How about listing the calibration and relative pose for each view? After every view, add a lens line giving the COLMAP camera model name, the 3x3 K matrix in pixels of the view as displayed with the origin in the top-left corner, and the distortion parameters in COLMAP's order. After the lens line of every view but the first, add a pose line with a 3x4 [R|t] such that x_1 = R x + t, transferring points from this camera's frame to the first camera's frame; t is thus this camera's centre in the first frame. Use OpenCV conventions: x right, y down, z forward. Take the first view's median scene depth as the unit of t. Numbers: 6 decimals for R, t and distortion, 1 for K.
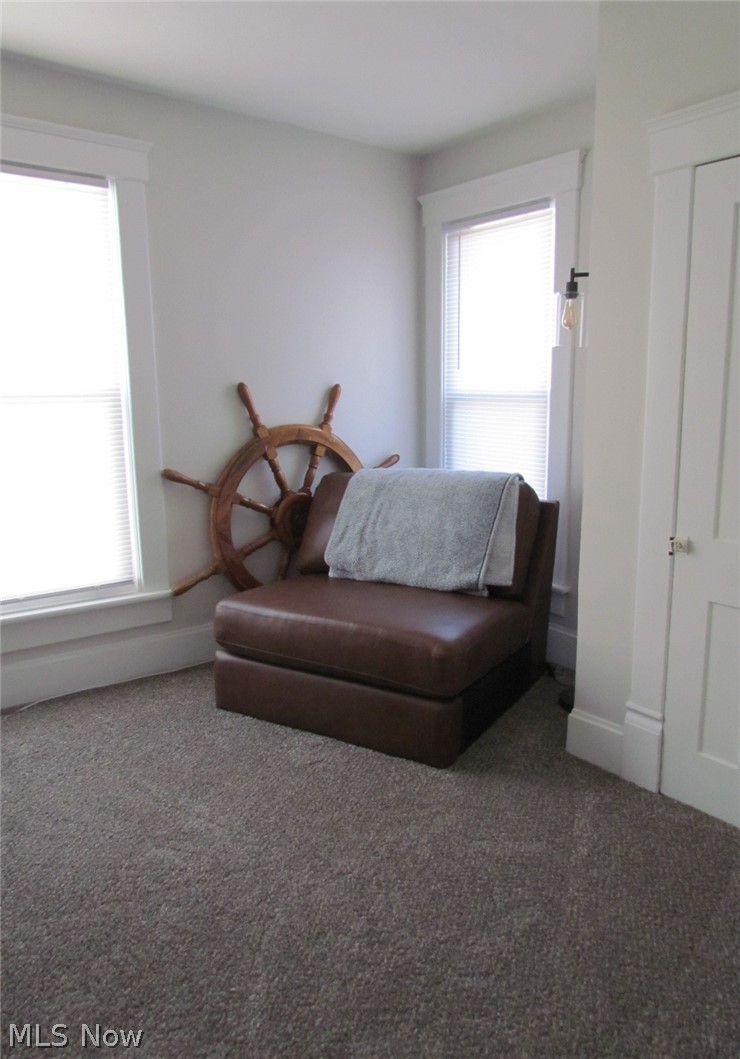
lens RADIAL K [[780.4, 0, 371.2], [0, 780.4, 527.4], [0, 0, 1]] dist [0.009858, 0.006897]
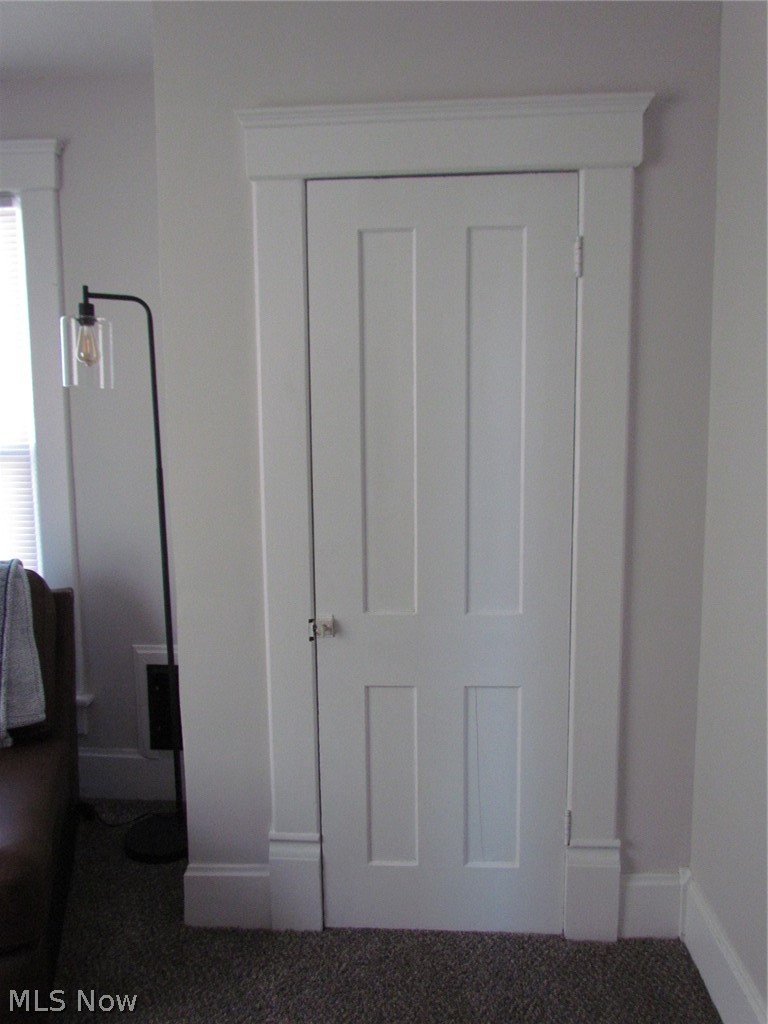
lens RADIAL K [[737.3, 0, 382.4], [0, 737.3, 516.7], [0, 0, 1]] dist [-0.018293, 0.011504]
pose [[0.642176, -0.084862, 0.761846, -0.134314], [0.140263, 0.990082, -0.007946, -0.069289], [-0.753616, 0.111962, 0.647710, 0.381407]]
